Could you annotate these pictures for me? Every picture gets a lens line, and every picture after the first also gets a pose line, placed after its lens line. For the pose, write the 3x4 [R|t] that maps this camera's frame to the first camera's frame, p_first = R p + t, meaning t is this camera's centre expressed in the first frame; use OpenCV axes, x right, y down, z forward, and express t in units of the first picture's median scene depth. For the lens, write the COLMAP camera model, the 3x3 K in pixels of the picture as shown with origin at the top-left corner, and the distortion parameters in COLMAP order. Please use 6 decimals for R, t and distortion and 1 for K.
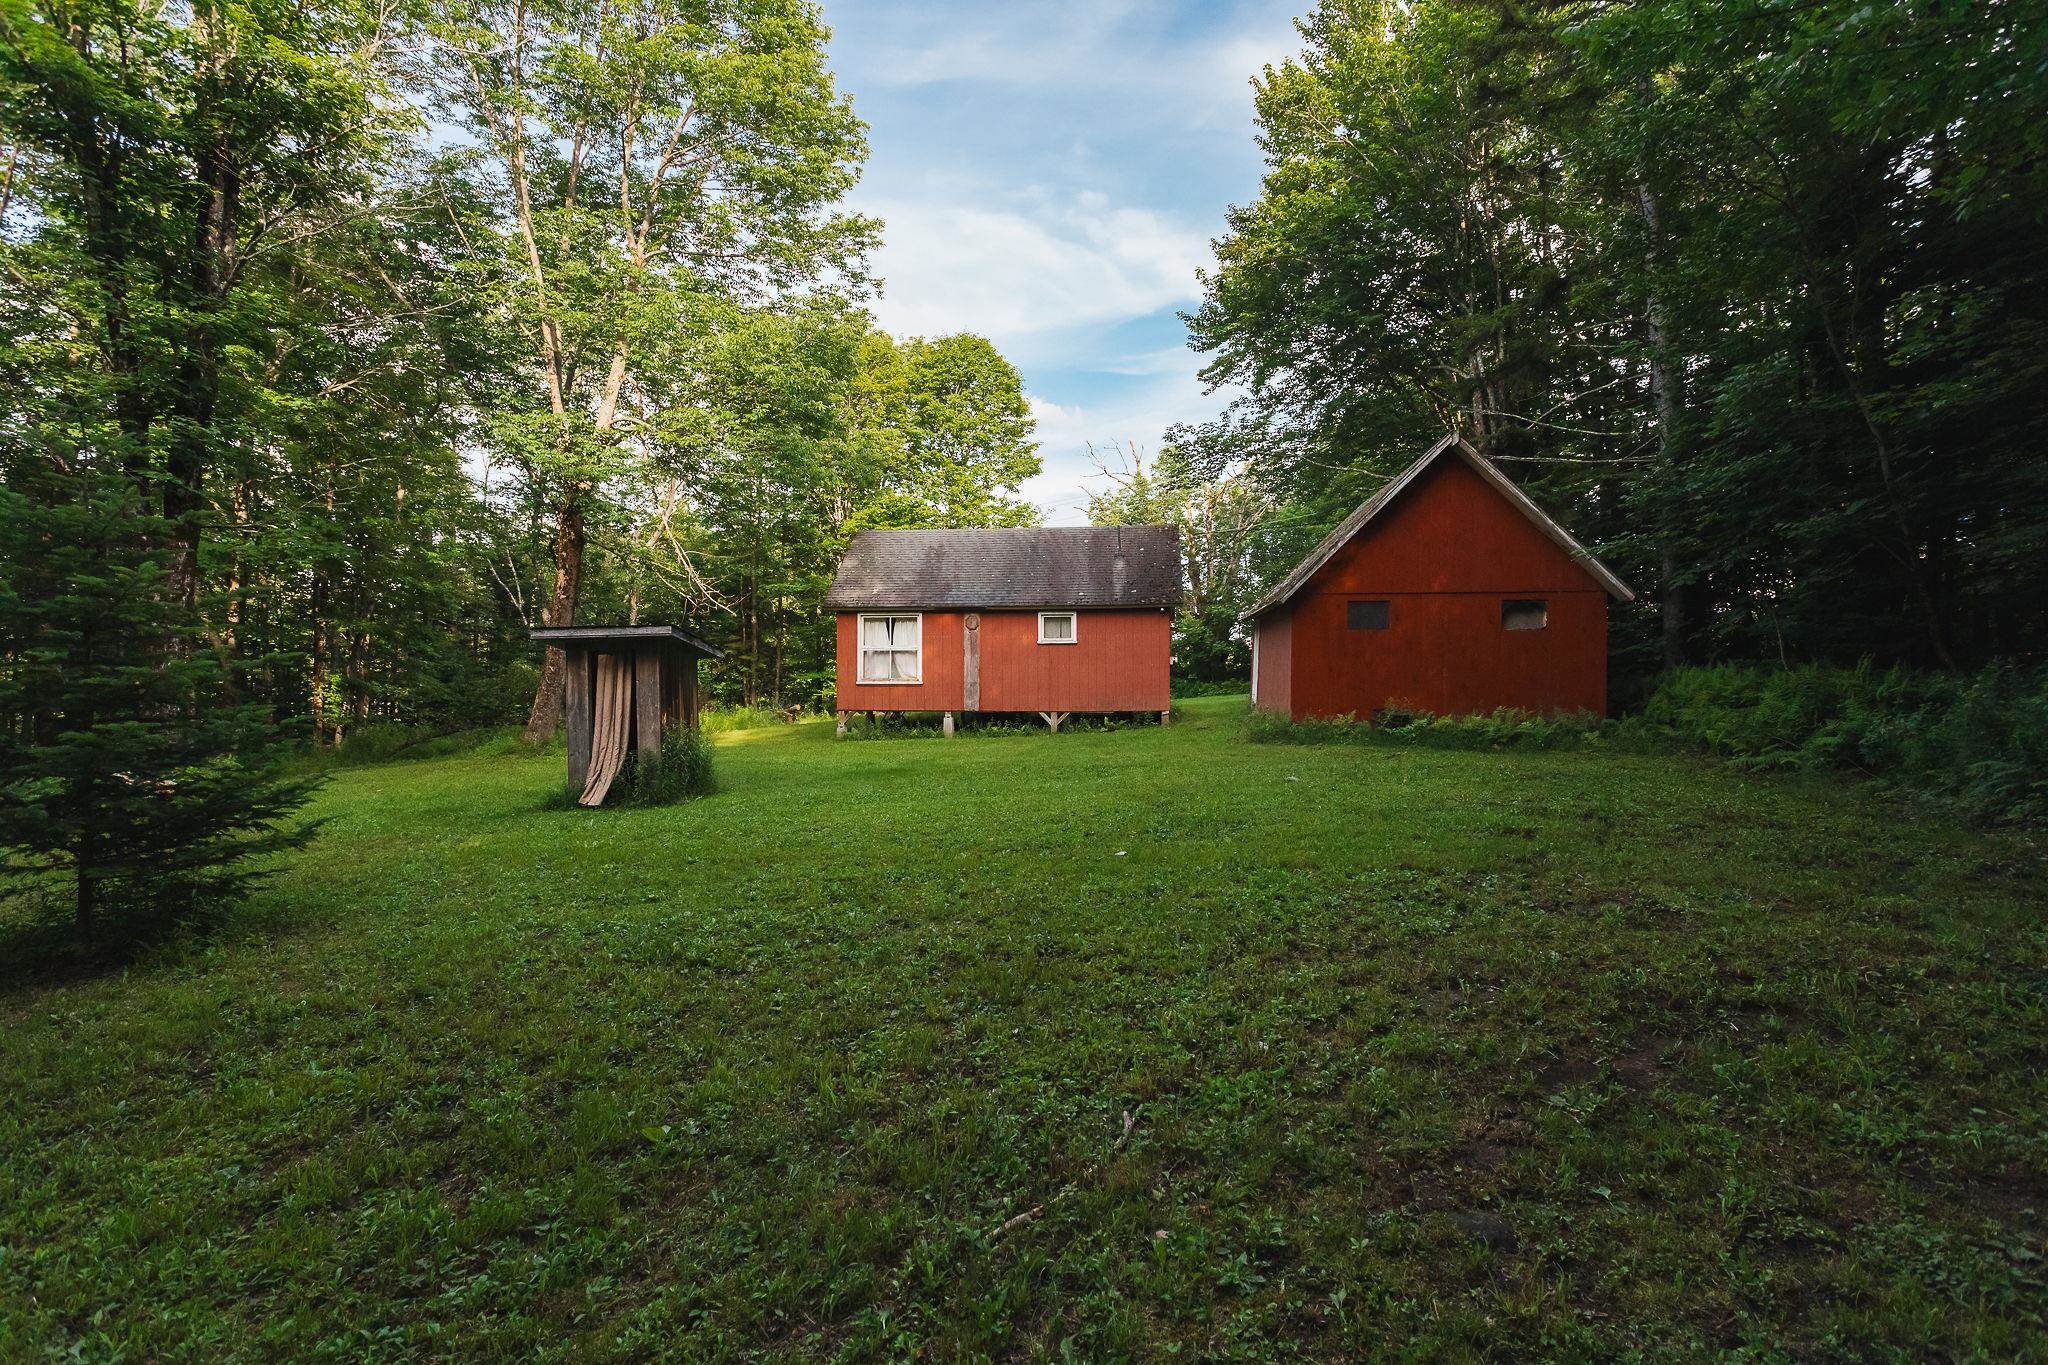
lens RADIAL K [[984.5, 0, 1022.6], [0, 984.5, 677.2], [0, 0, 1]] dist [0.003106, 0.001428]
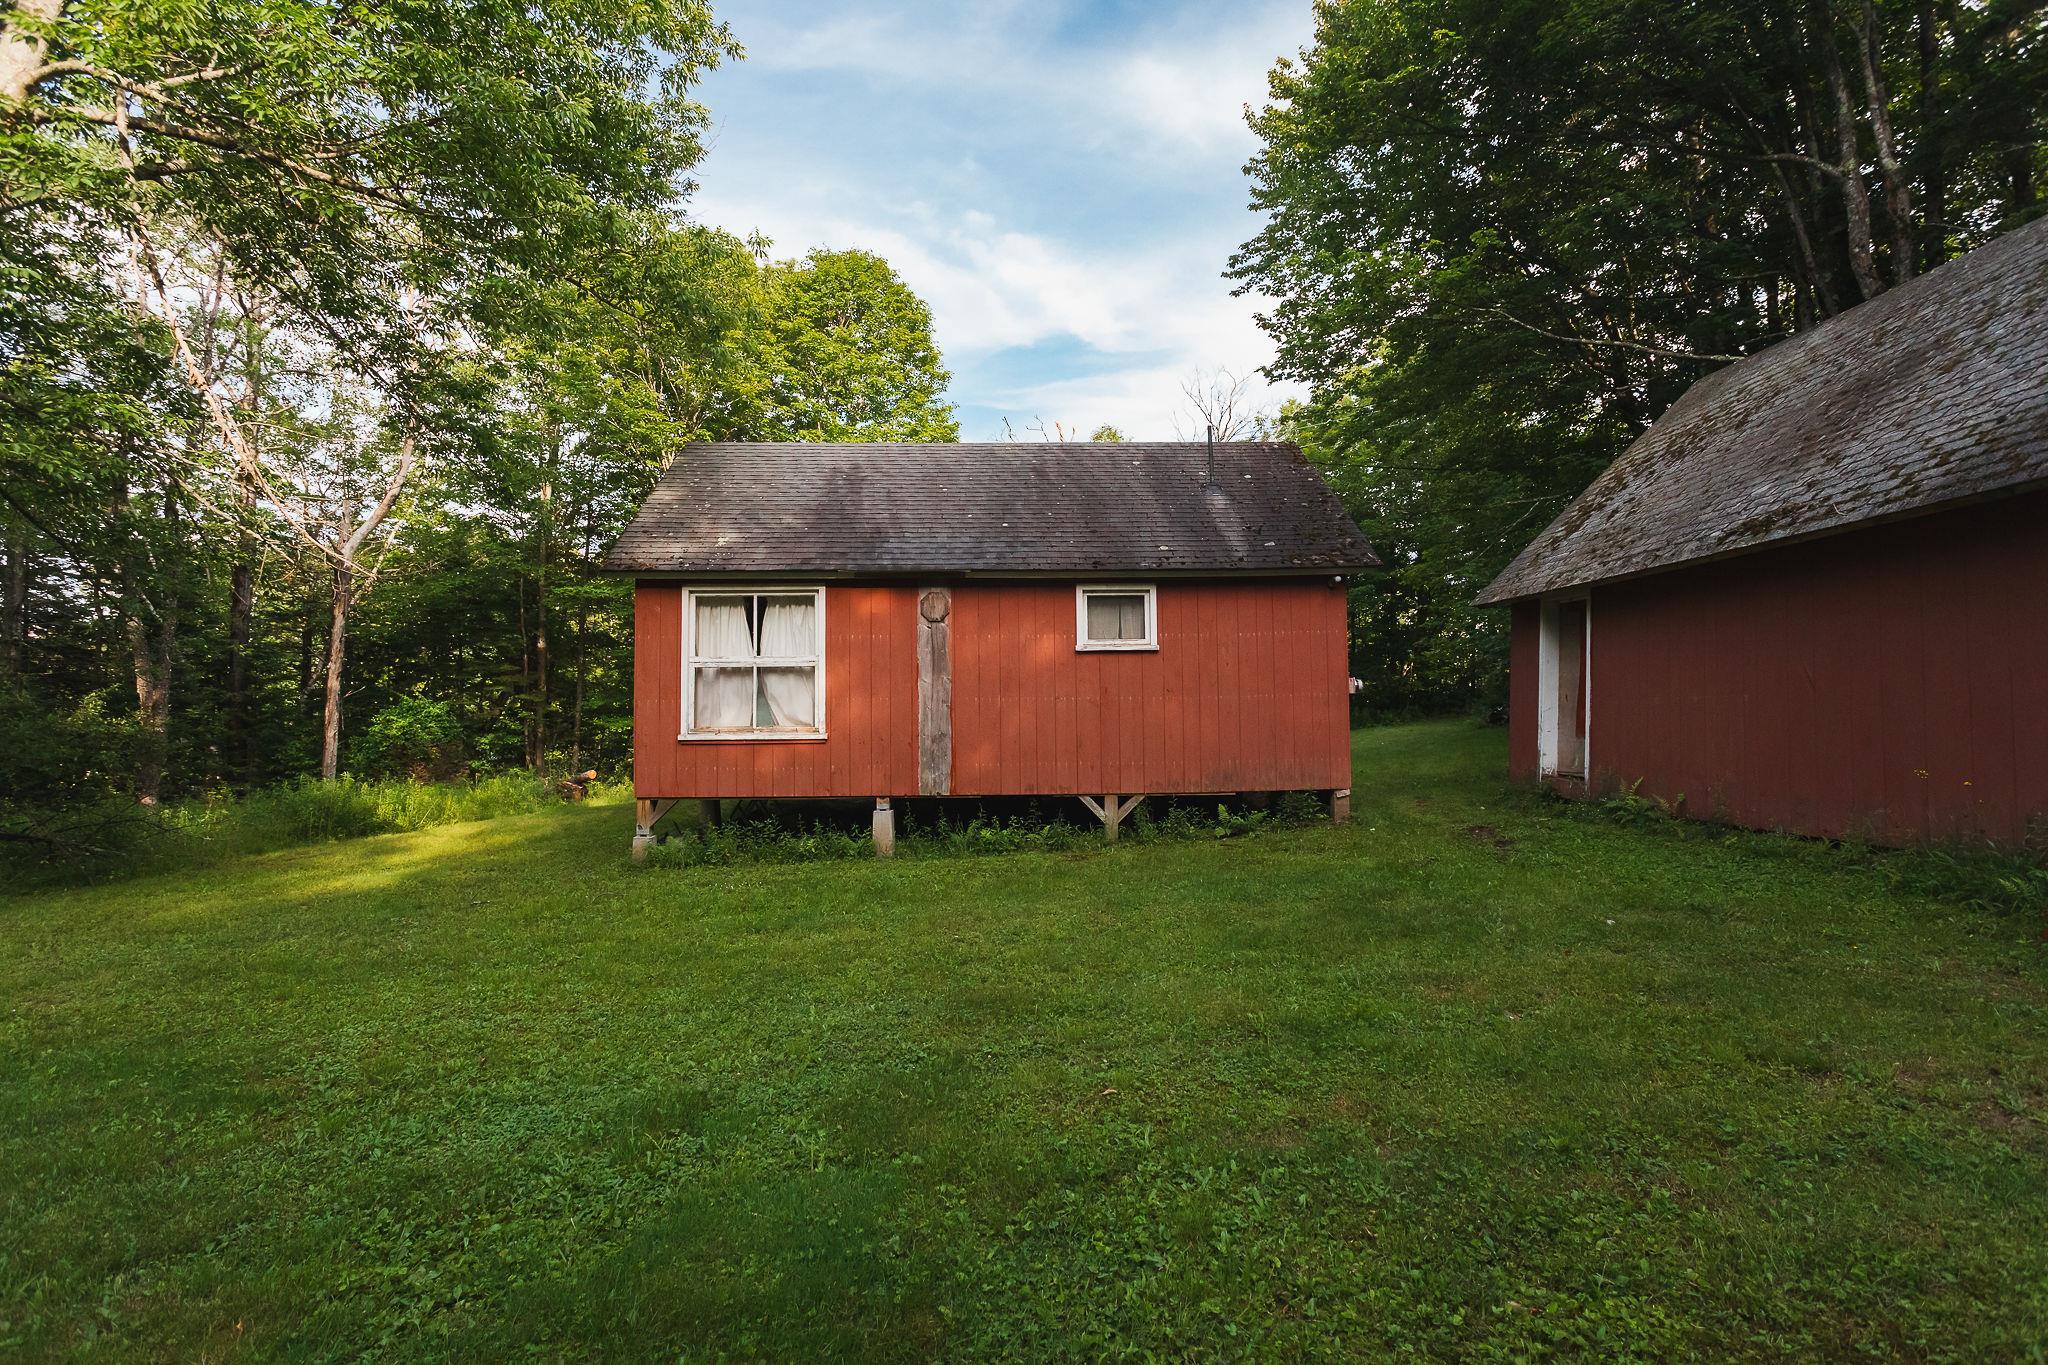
lens RADIAL K [[984.5, 0, 1022.6], [0, 984.5, 677.2], [0, 0, 1]] dist [0.003106, 0.001428]
pose [[0.989482, -0.003122, 0.144622, -0.077201], [0.009554, 0.998994, -0.043807, -0.001089], [-0.144340, 0.044728, 0.988517, 0.527855]]
